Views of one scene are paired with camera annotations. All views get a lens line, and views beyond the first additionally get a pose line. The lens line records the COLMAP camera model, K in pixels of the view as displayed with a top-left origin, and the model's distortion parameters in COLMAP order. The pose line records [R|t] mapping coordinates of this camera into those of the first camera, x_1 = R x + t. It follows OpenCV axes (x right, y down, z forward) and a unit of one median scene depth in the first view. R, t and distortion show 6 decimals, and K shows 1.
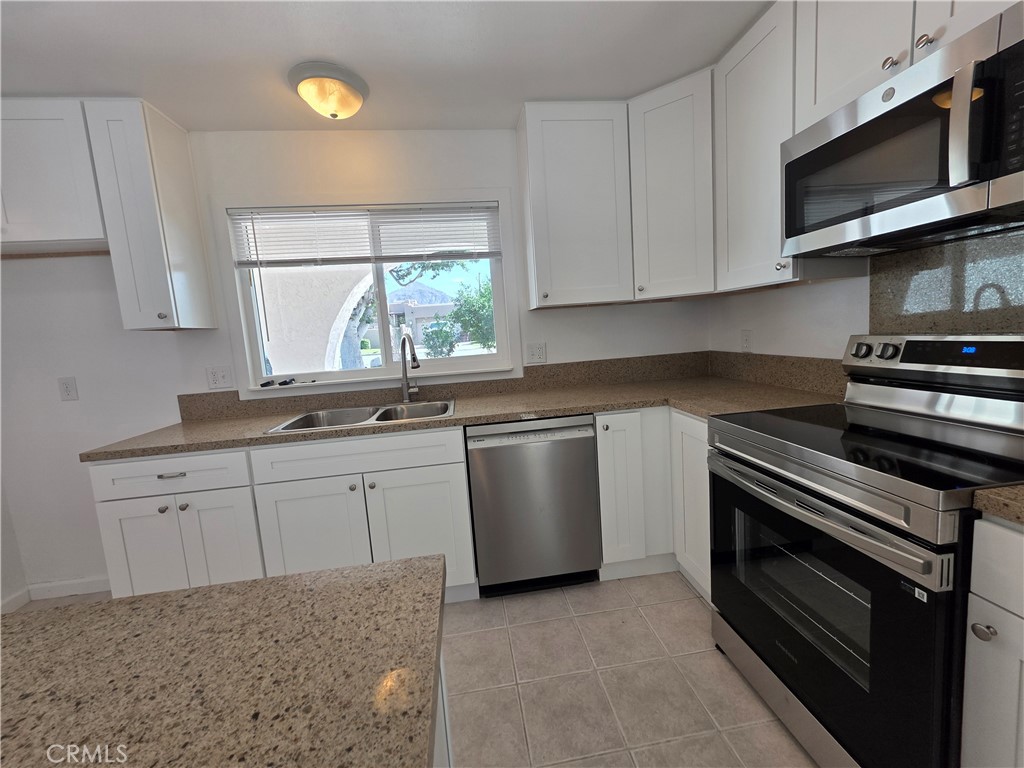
lens RADIAL K [[410.1, 0, 515.6], [0, 410.1, 376.8], [0, 0, 1]] dist [-0.001150, 0.000216]
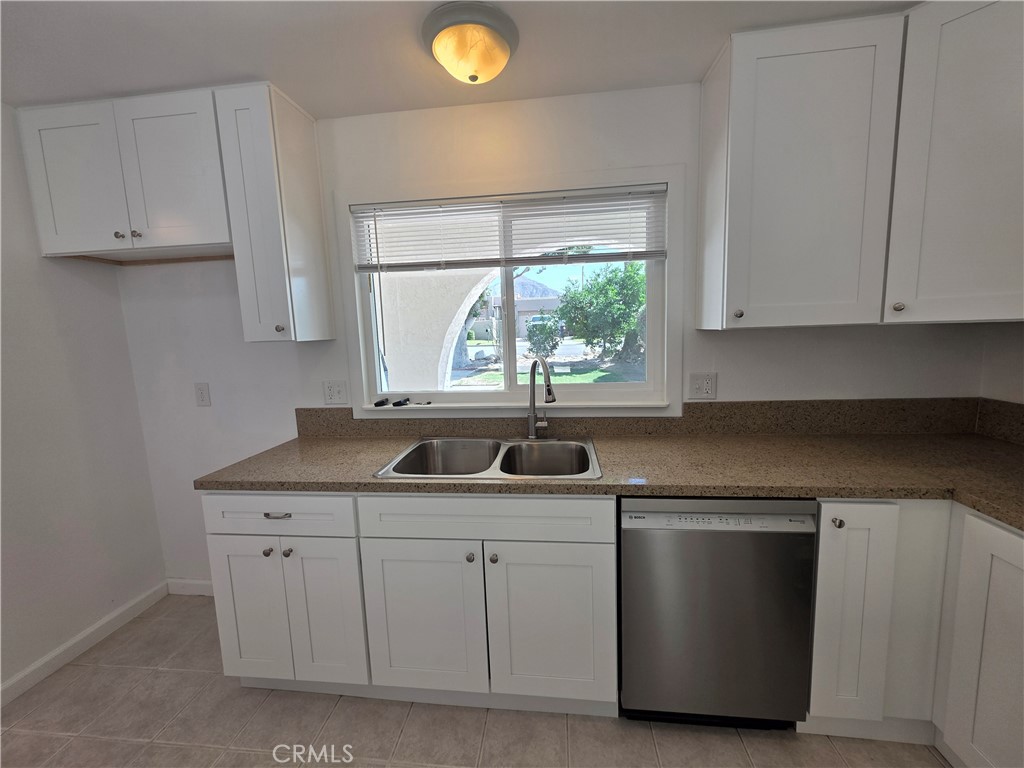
lens RADIAL K [[410.1, 0, 512.3], [0, 410.1, 384.6], [0, 0, 1]] dist [-0.001150, 0.000216]
pose [[0.968747, 0.068357, -0.238447, -0.134639], [-0.060542, 0.997366, 0.039954, -0.086054], [0.240550, -0.024269, 0.970333, 0.229673]]
